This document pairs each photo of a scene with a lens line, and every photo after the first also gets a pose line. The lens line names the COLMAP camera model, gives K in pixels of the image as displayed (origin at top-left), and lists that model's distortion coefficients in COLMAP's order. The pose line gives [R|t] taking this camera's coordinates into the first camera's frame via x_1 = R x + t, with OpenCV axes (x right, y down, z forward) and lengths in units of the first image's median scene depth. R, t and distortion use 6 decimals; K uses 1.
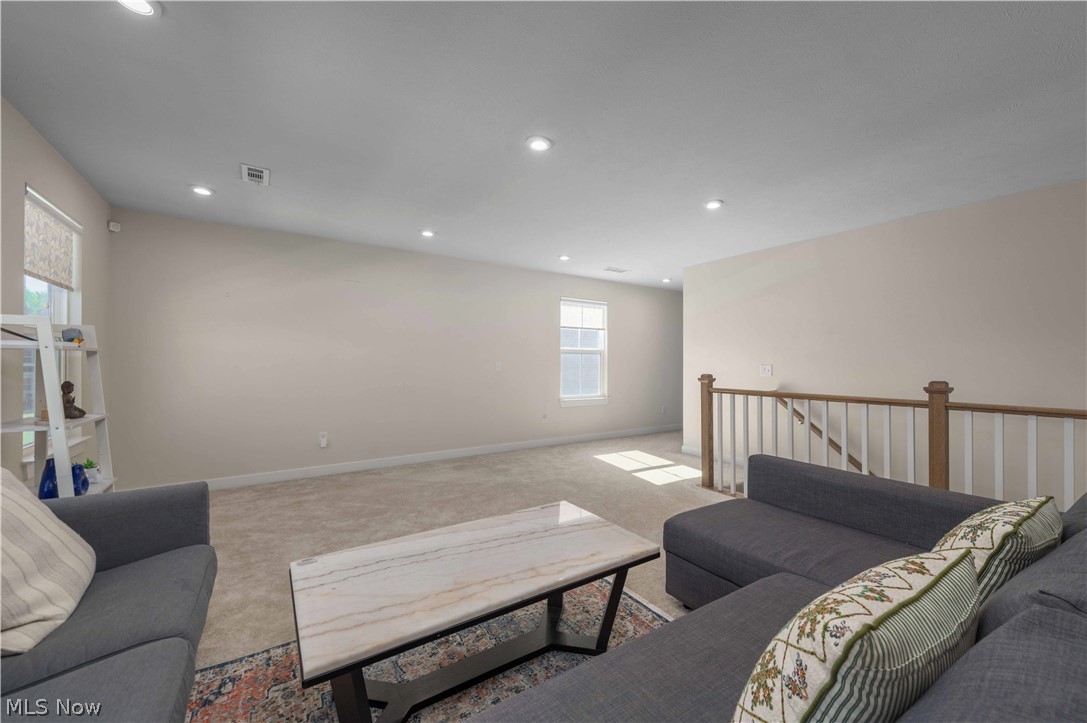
lens RADIAL K [[424.1, 0, 543.5], [0, 424.1, 361.5], [0, 0, 1]] dist [0.003760, -0.000246]
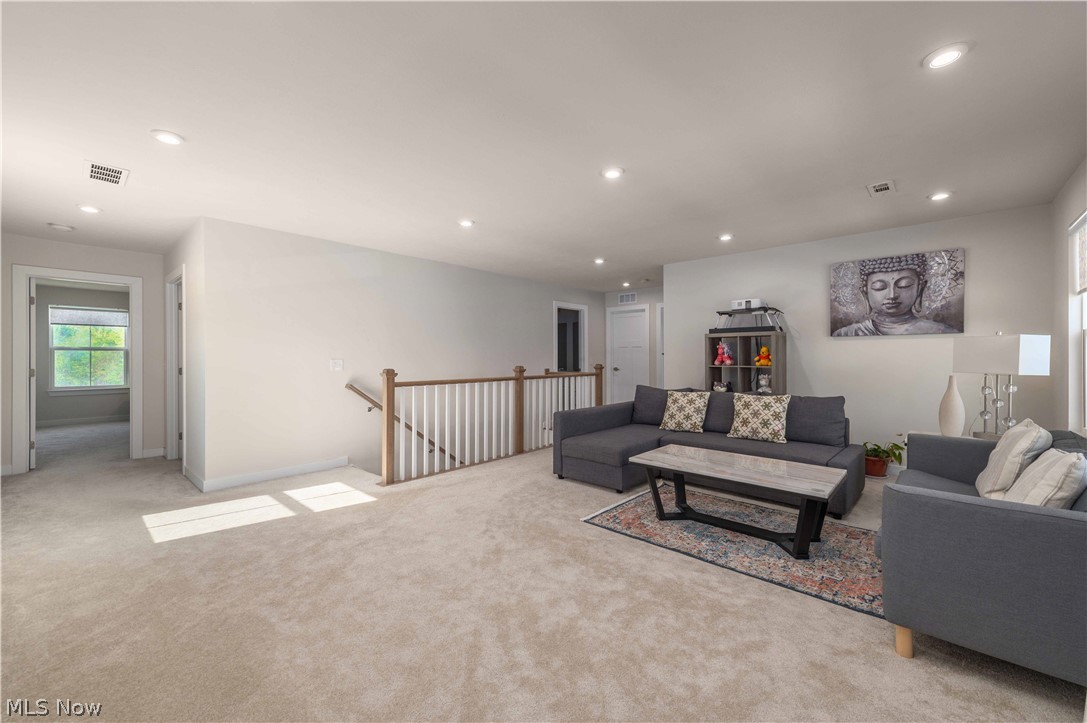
lens RADIAL K [[432.0, 0, 560.3], [0, 432.0, 360.1], [0, 0, 1]] dist [0.012026, -0.000132]
pose [[-0.274450, -0.016312, 0.961463, -1.076354], [-0.001580, 0.999862, 0.016513, -0.014993], [-0.961600, 0.003013, -0.274438, 1.390473]]
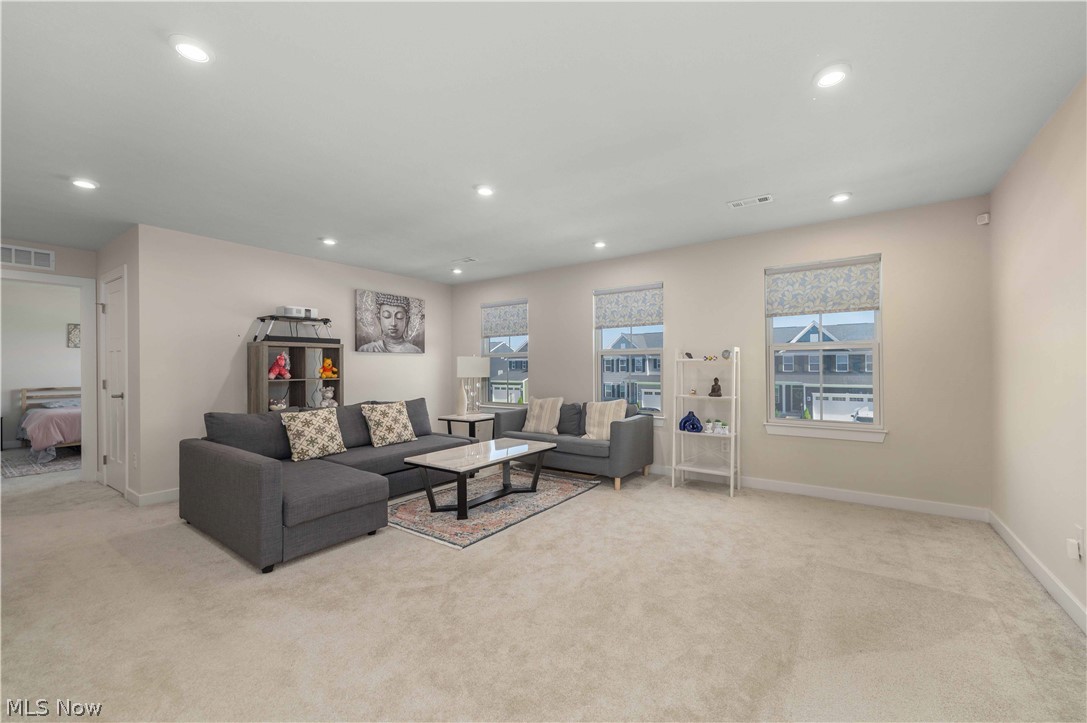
lens RADIAL K [[433.8, 0, 552.3], [0, 433.8, 366.4], [0, 0, 1]] dist [0.012676, -0.000124]
pose [[-0.926038, -0.000945, -0.377430, 0.284058], [0.002037, 0.999970, -0.007501, 0.004223], [0.377425, -0.007714, -0.926008, 2.113909]]
